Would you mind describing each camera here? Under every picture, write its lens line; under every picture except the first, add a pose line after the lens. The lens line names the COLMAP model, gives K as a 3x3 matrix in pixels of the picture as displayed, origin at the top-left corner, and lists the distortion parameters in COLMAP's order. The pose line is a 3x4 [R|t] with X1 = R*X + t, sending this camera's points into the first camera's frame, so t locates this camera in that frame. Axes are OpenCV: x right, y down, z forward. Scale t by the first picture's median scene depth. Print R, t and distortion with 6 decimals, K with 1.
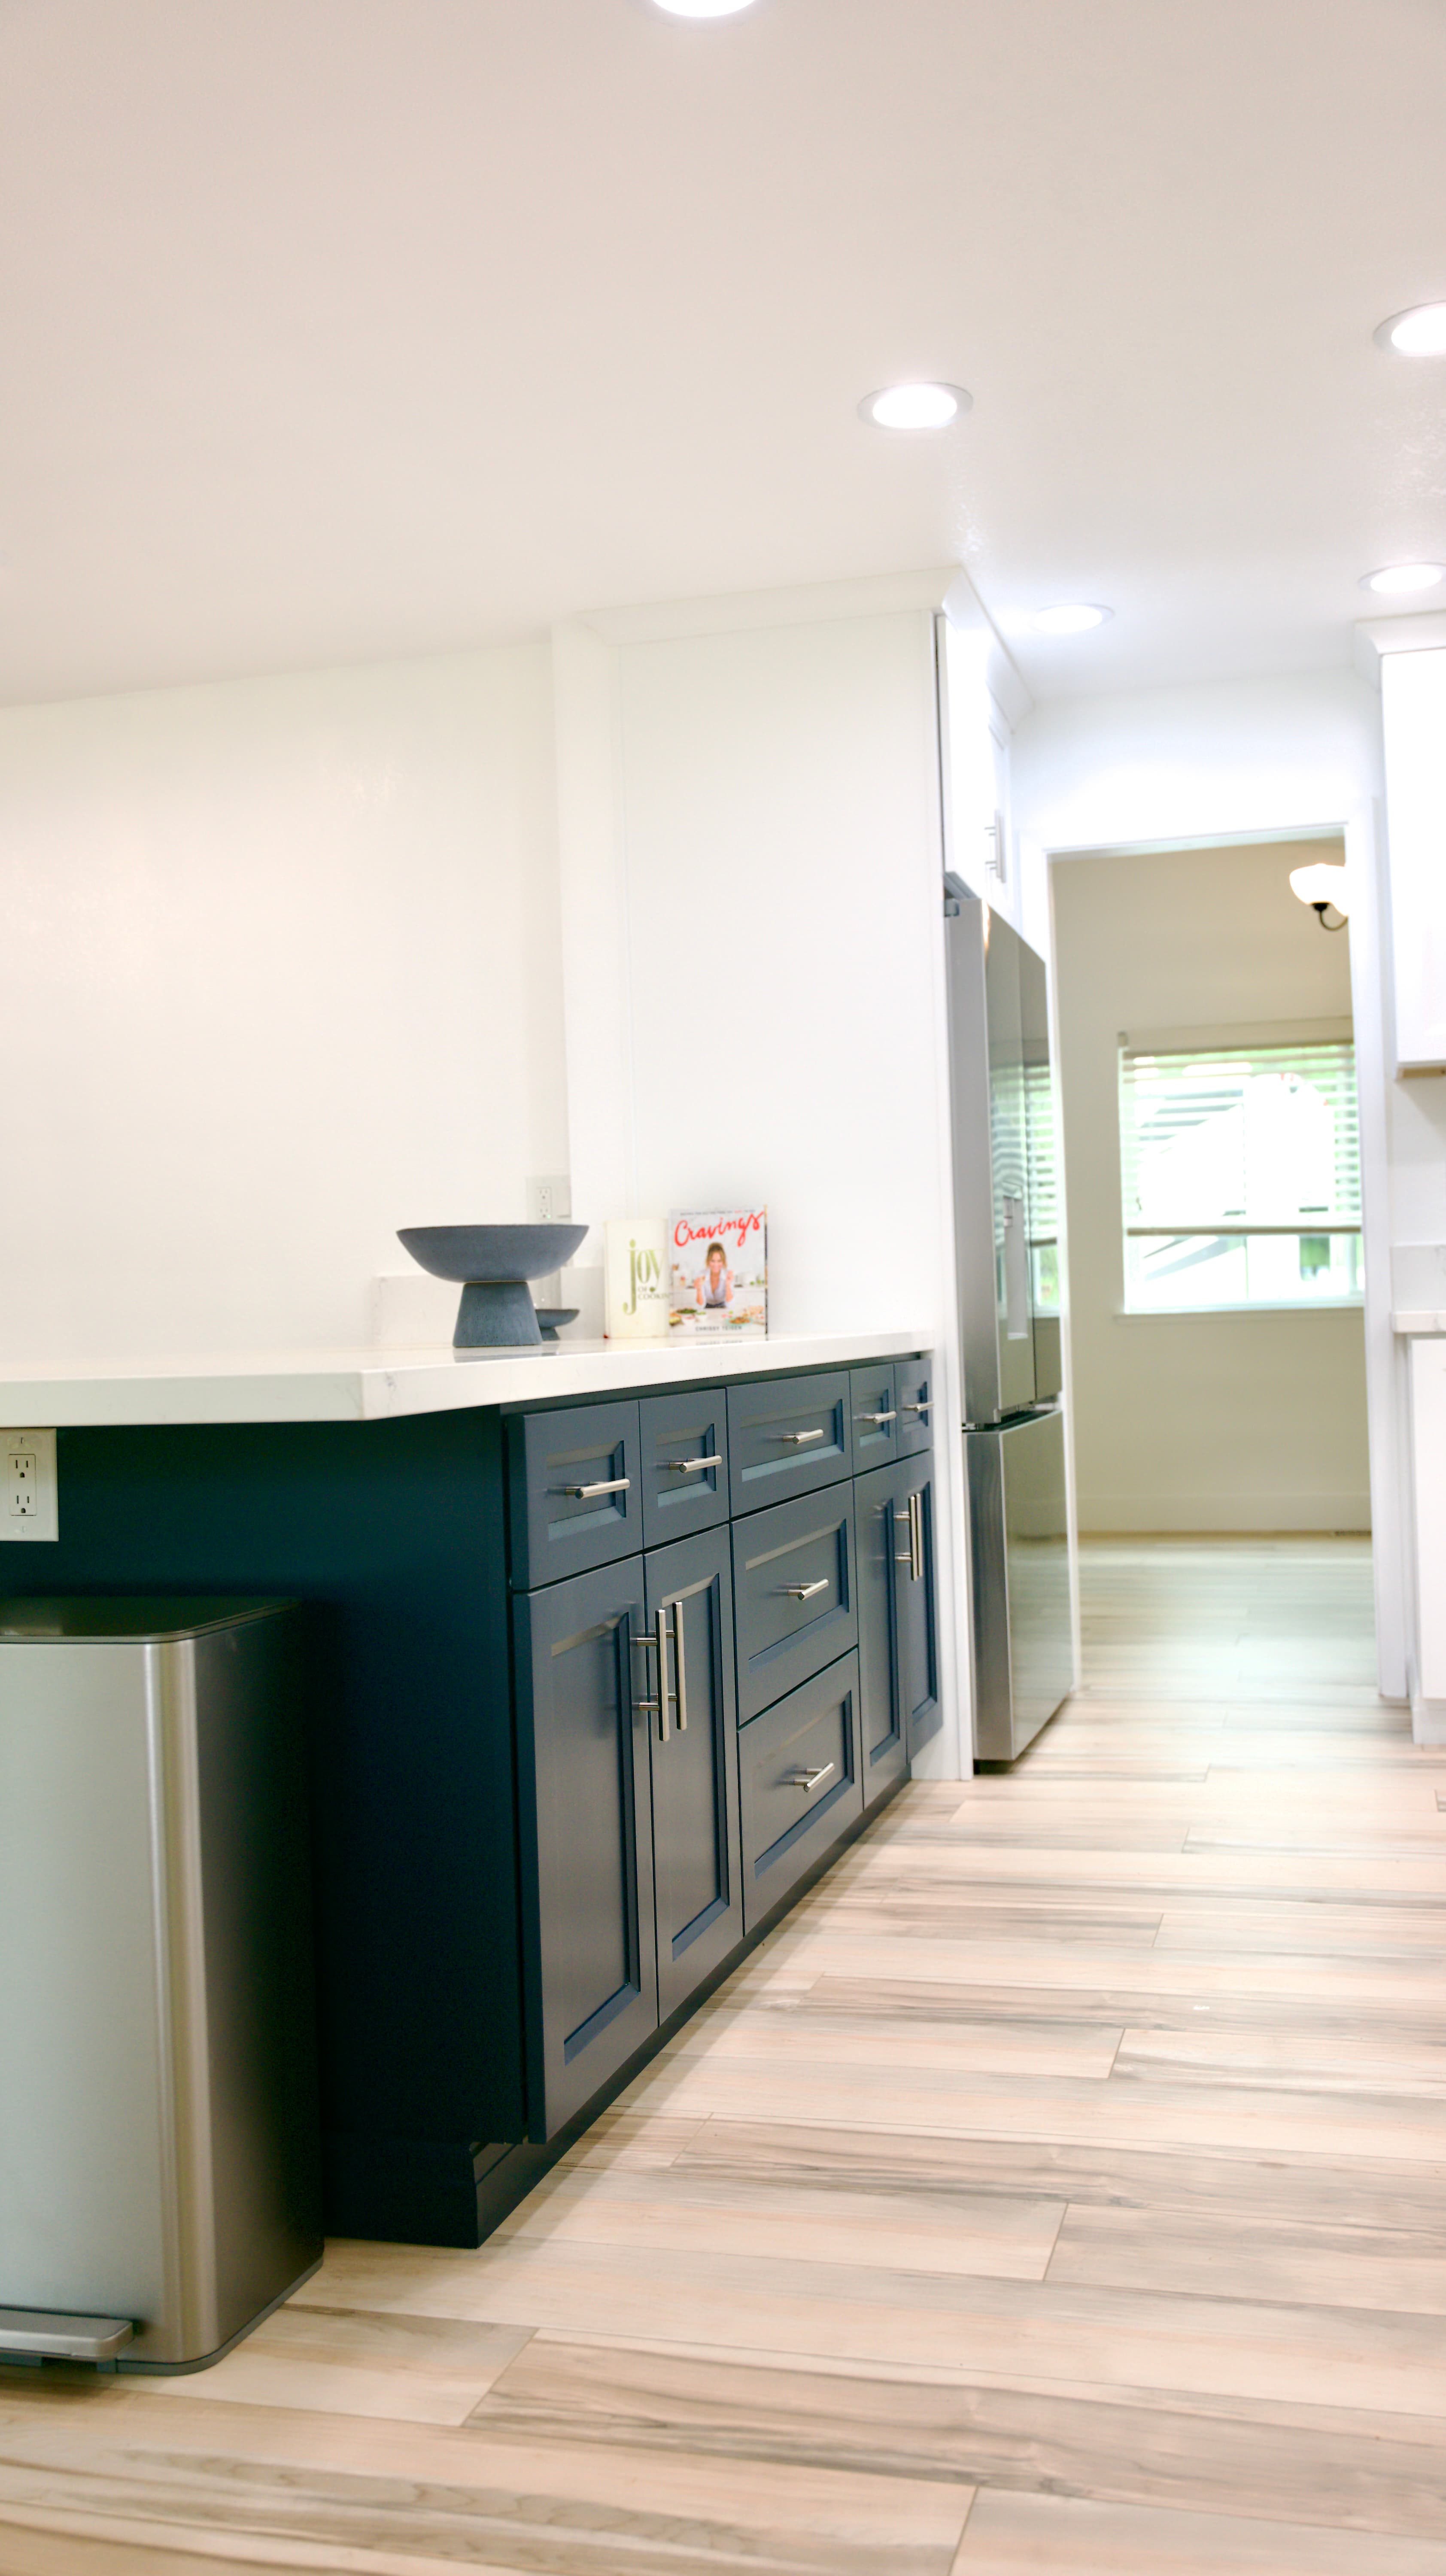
lens RADIAL K [[2151.7, 0, 728.9], [0, 2151.7, 1301.9], [0, 0, 1]] dist [0.005735, -0.025276]
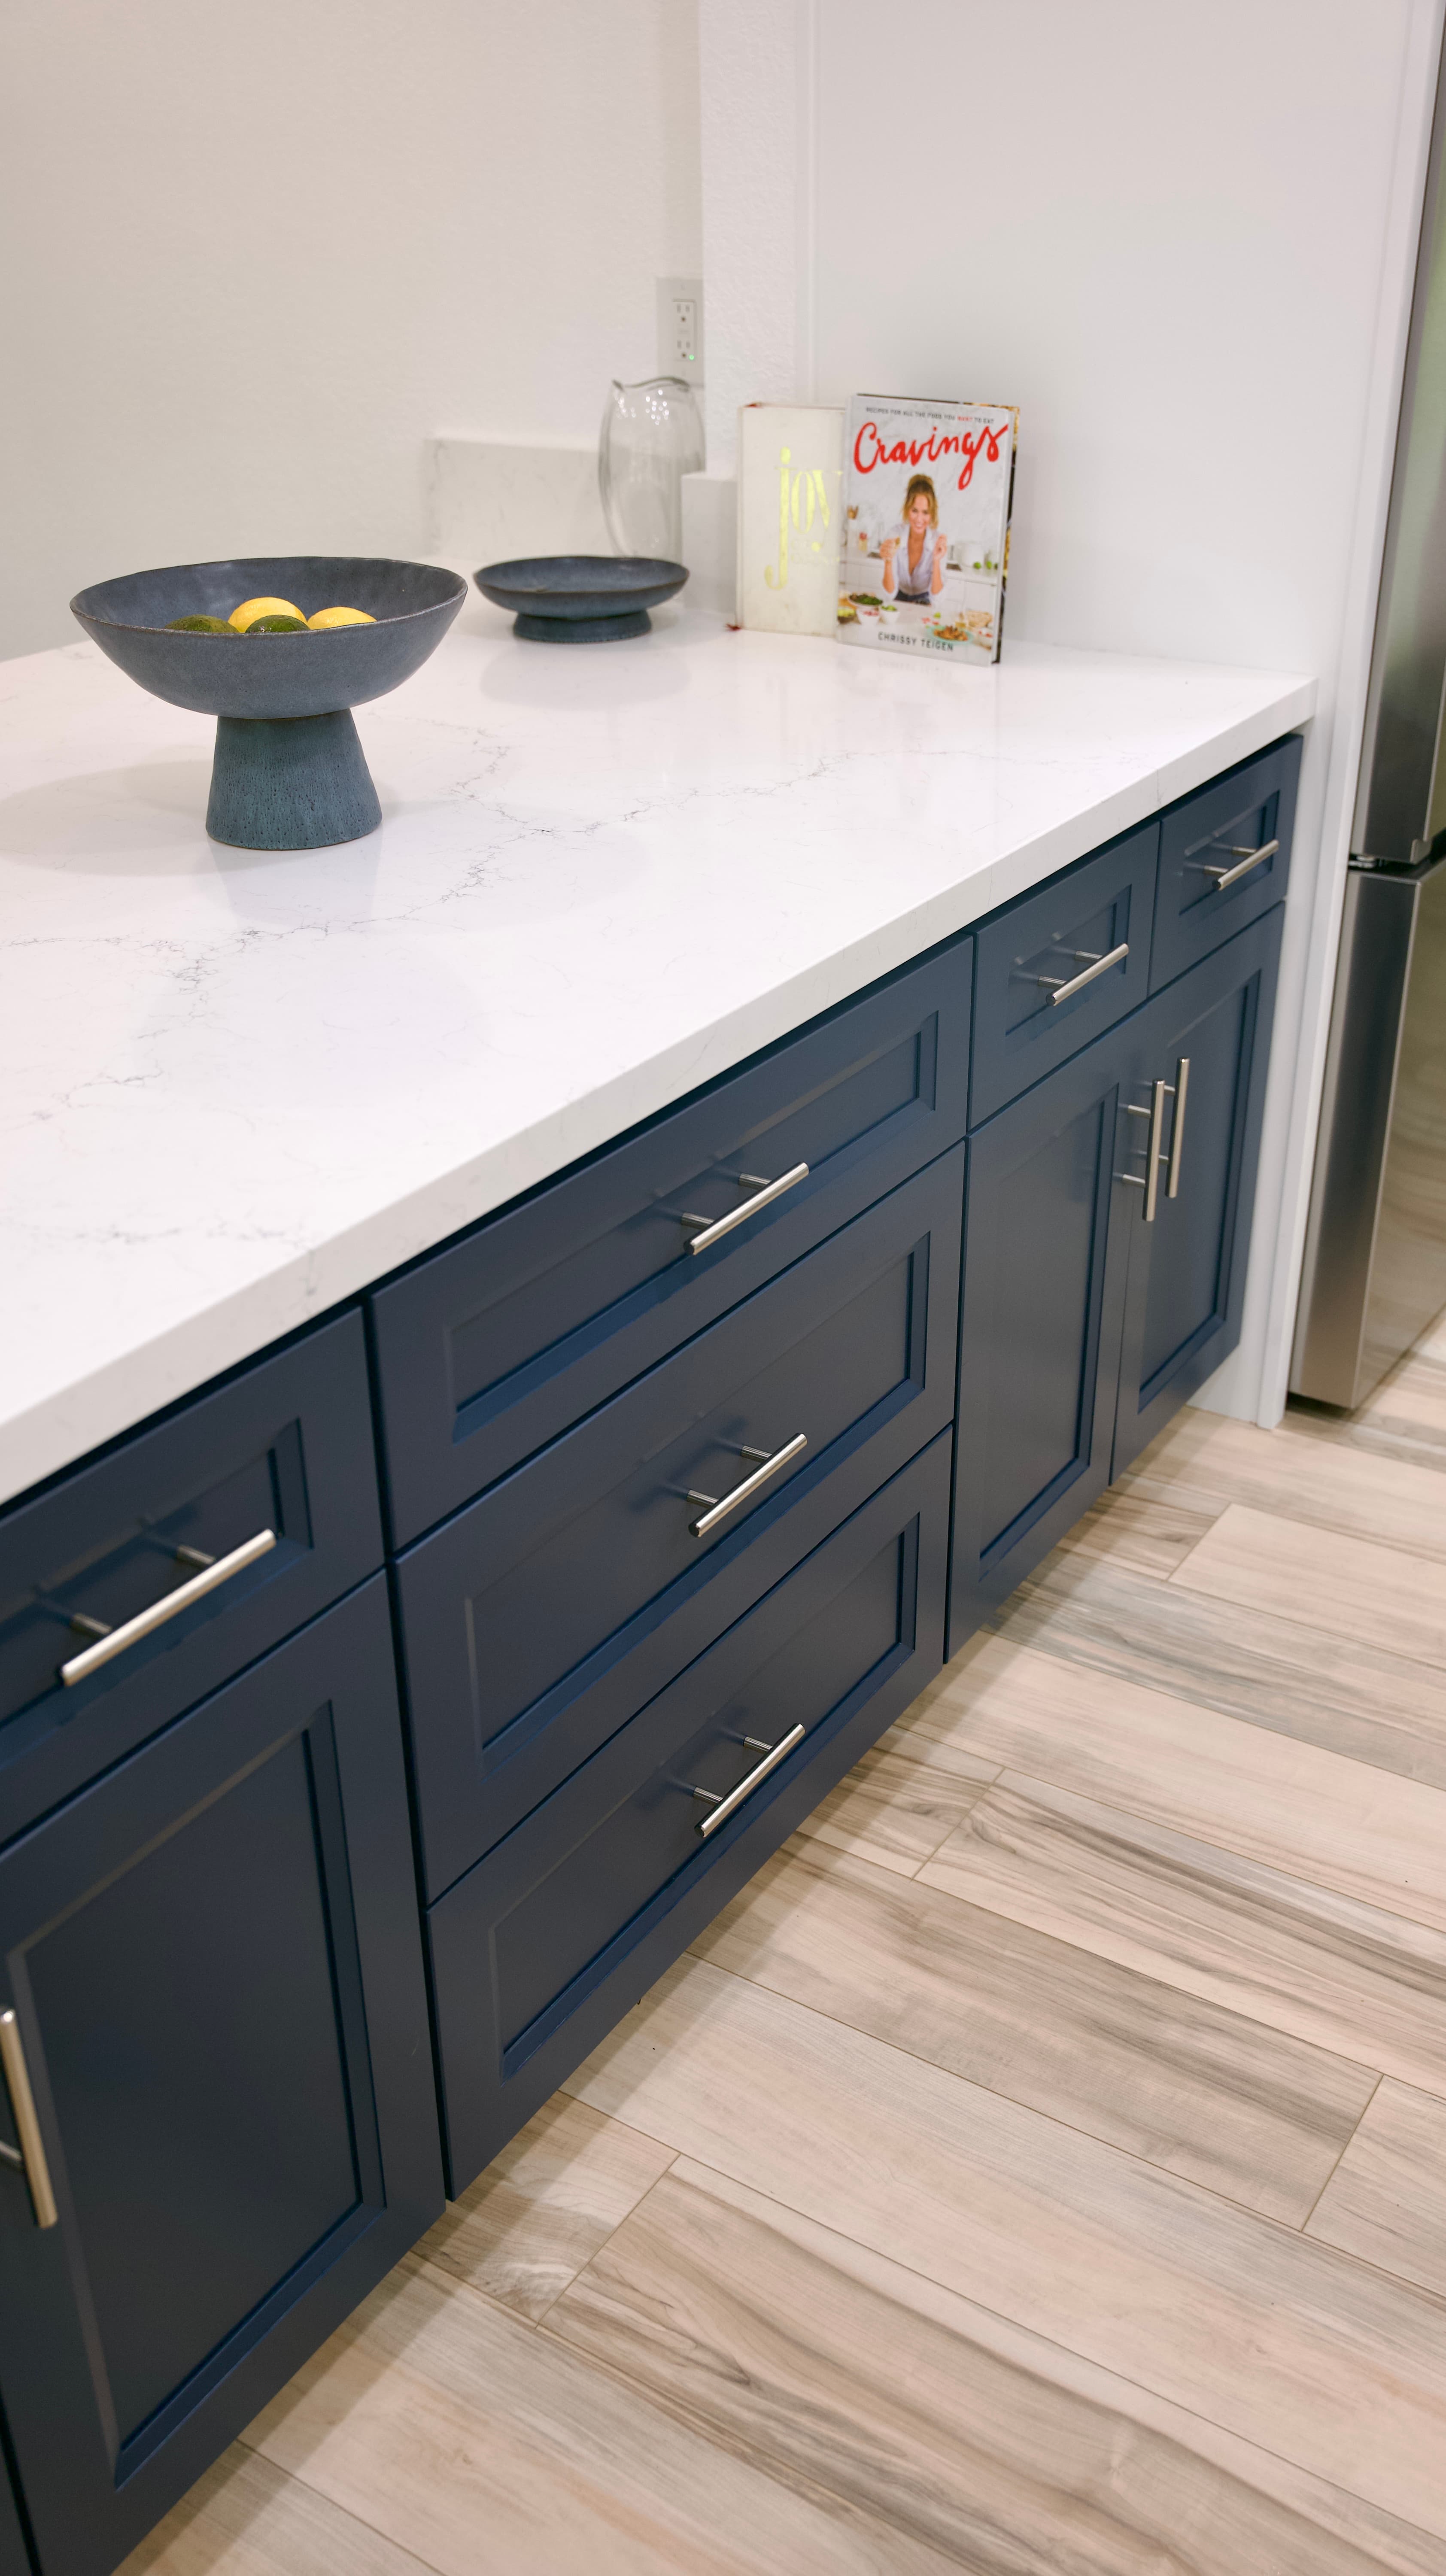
lens RADIAL K [[2264.2, 0, 746.0], [0, 2264.2, 1268.5], [0, 0, 1]] dist [-0.013627, 0.024362]
pose [[0.956876, 0.155288, -0.245507, 0.119231], [-0.021250, 0.880282, 0.473975, -0.118466], [0.289718, -0.448318, 0.845620, 0.433111]]
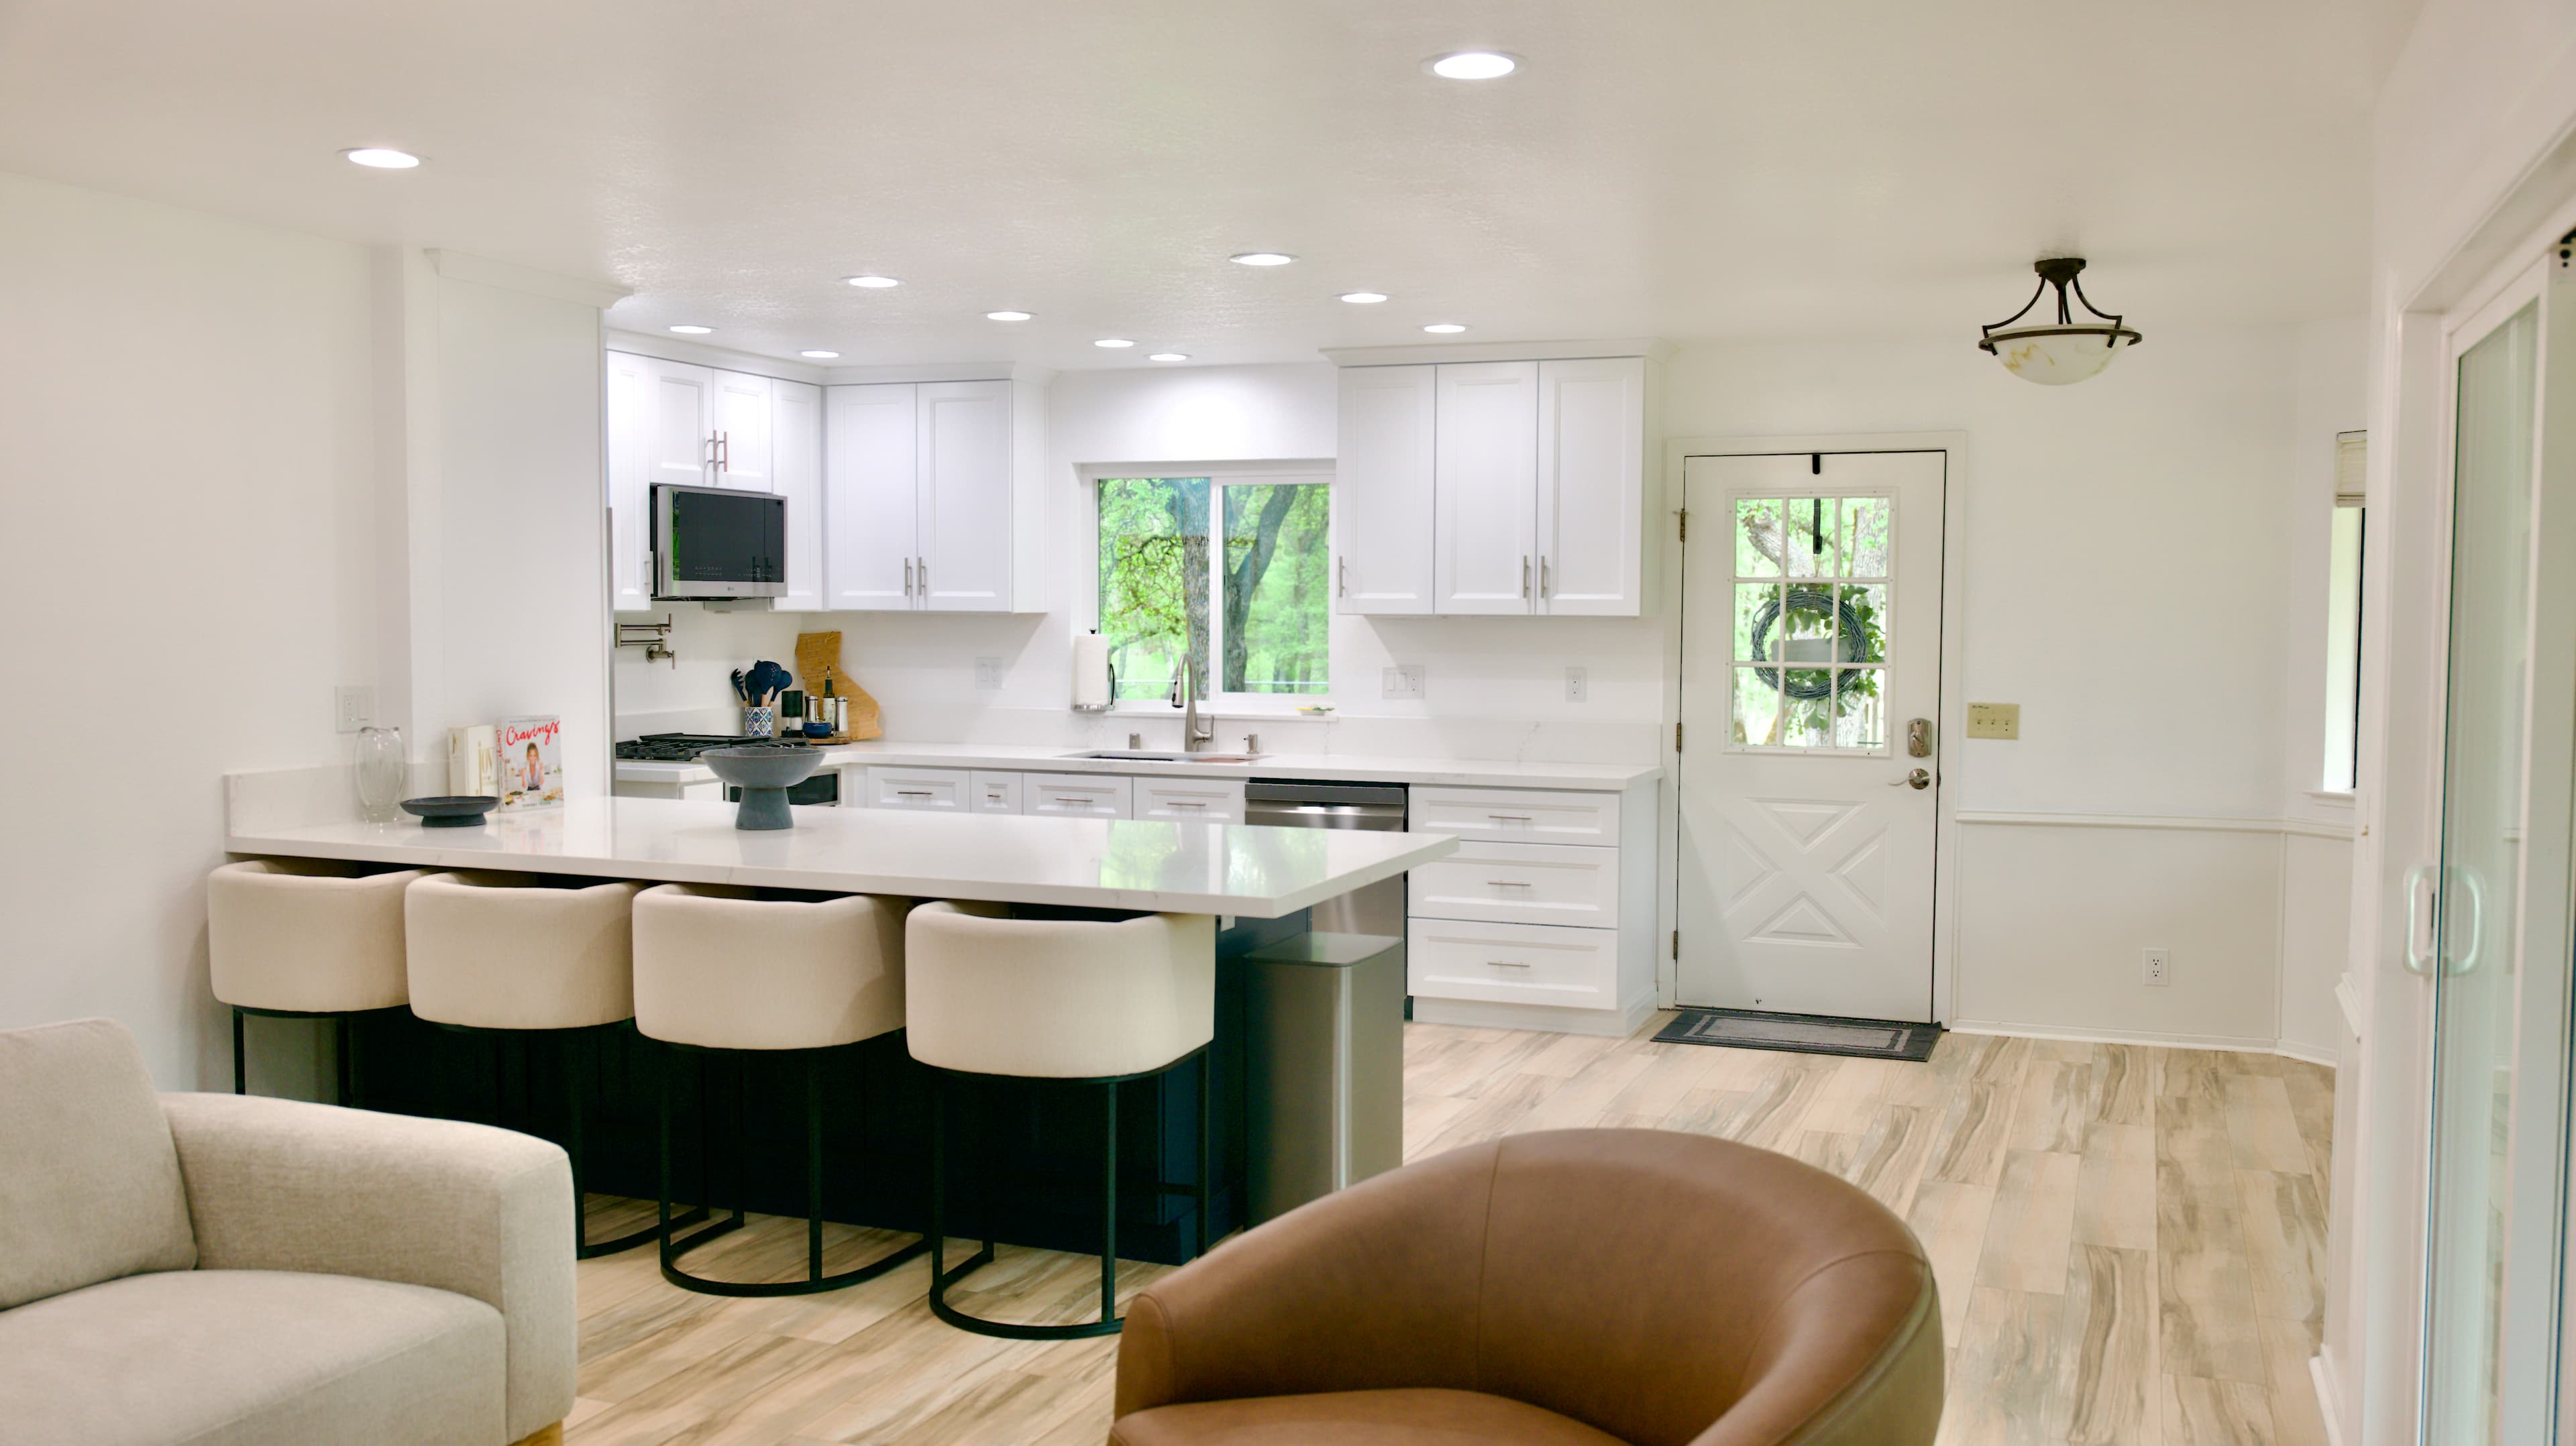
lens RADIAL K [[2151.5, 0, 1245.9], [0, 2151.5, 739.2], [0, 0, 1]] dist [0.005735, -0.025276]
pose [[0.116640, -0.028630, 0.992762, -1.324526], [-0.014825, 0.999423, 0.030564, -0.078831], [-0.993064, -0.018282, 0.116148, 0.387383]]
